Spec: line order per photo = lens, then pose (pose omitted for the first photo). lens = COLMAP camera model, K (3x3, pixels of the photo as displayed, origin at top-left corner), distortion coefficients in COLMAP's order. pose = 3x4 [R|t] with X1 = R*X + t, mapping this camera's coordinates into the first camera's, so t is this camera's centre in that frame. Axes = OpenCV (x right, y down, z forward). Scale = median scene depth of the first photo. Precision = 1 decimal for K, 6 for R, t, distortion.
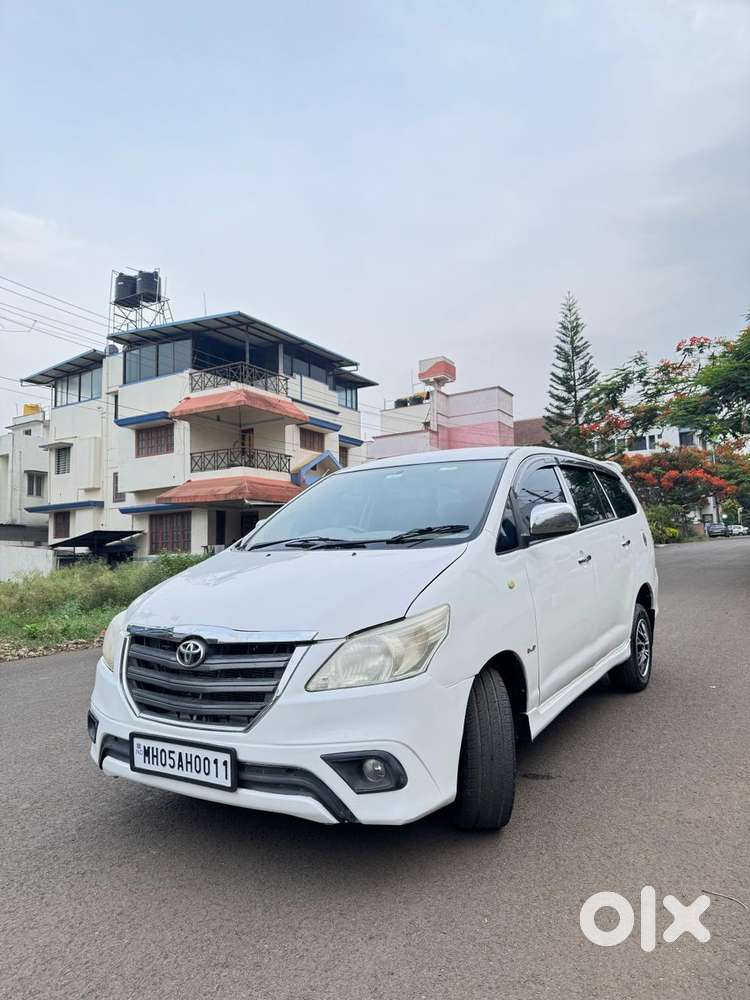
lens RADIAL K [[695.0, 0, 366.6], [0, 695.0, 500.9], [0, 0, 1]] dist [0.079083, -0.116549]
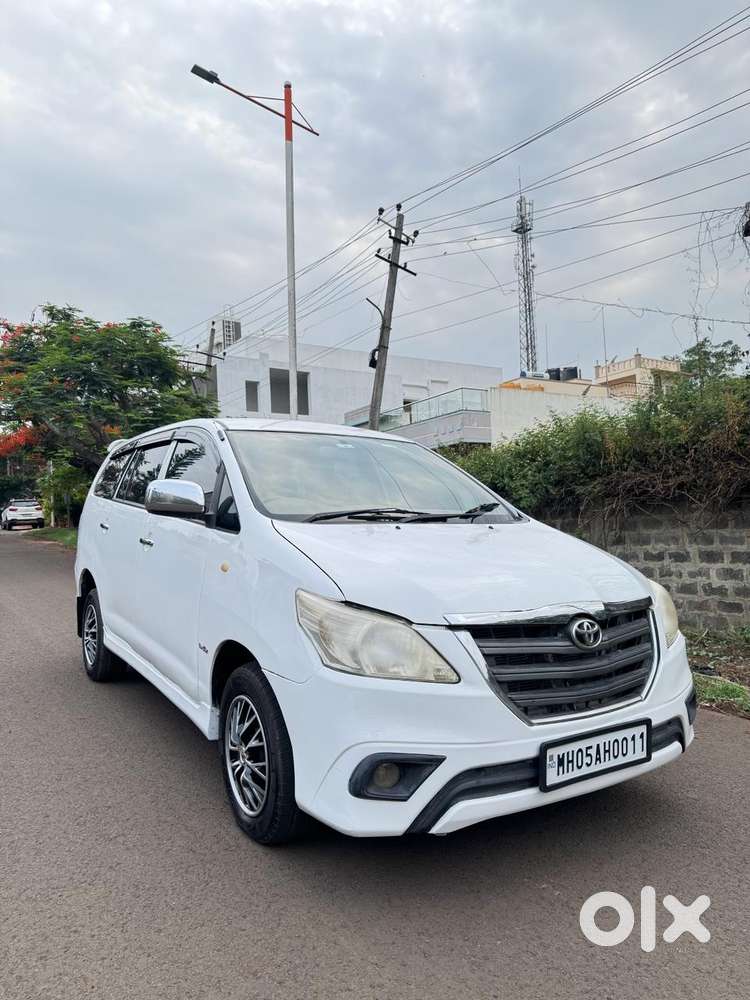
lens RADIAL K [[695.0, 0, 366.6], [0, 695.0, 500.9], [0, 0, 1]] dist [0.079083, -0.116549]
pose [[0.435750, 0.046902, 0.898845, -1.193157], [-0.057305, 0.998061, -0.024298, 0.087766], [-0.898242, -0.040921, 0.437592, 0.875518]]
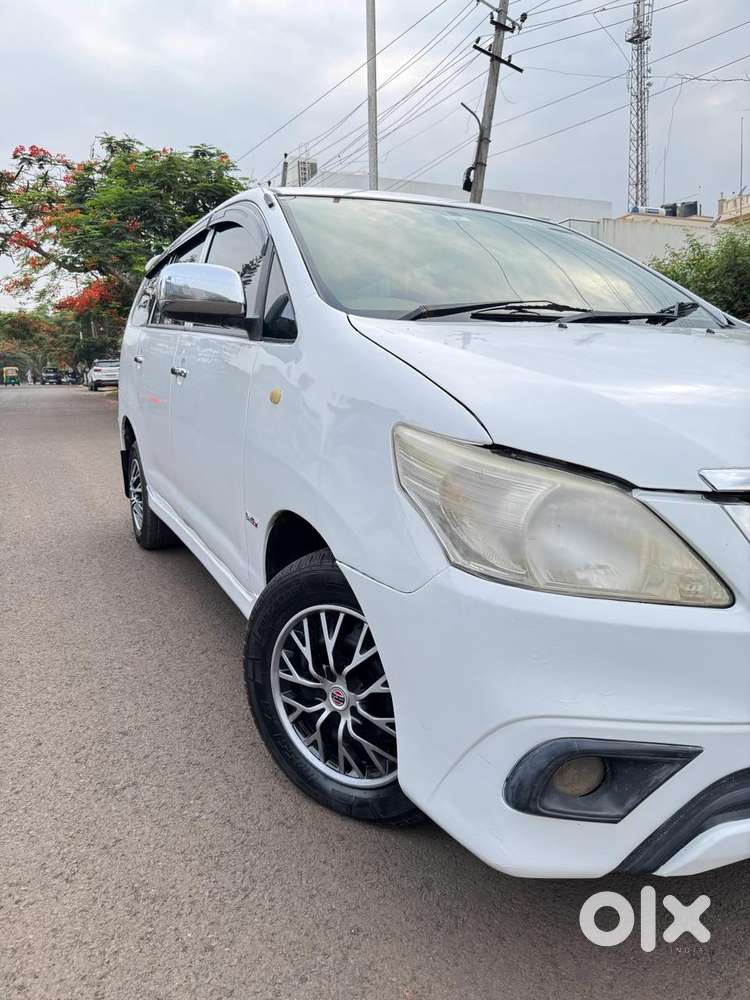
lens RADIAL K [[703.8, 0, 371.7], [0, 703.8, 501.7], [0, 0, 1]] dist [0.095686, -0.111919]
pose [[0.530479, -0.119012, 0.839302, -0.842840], [-0.054795, 0.983211, 0.174052, 0.156018], [-0.845925, -0.138320, 0.515052, 1.095966]]
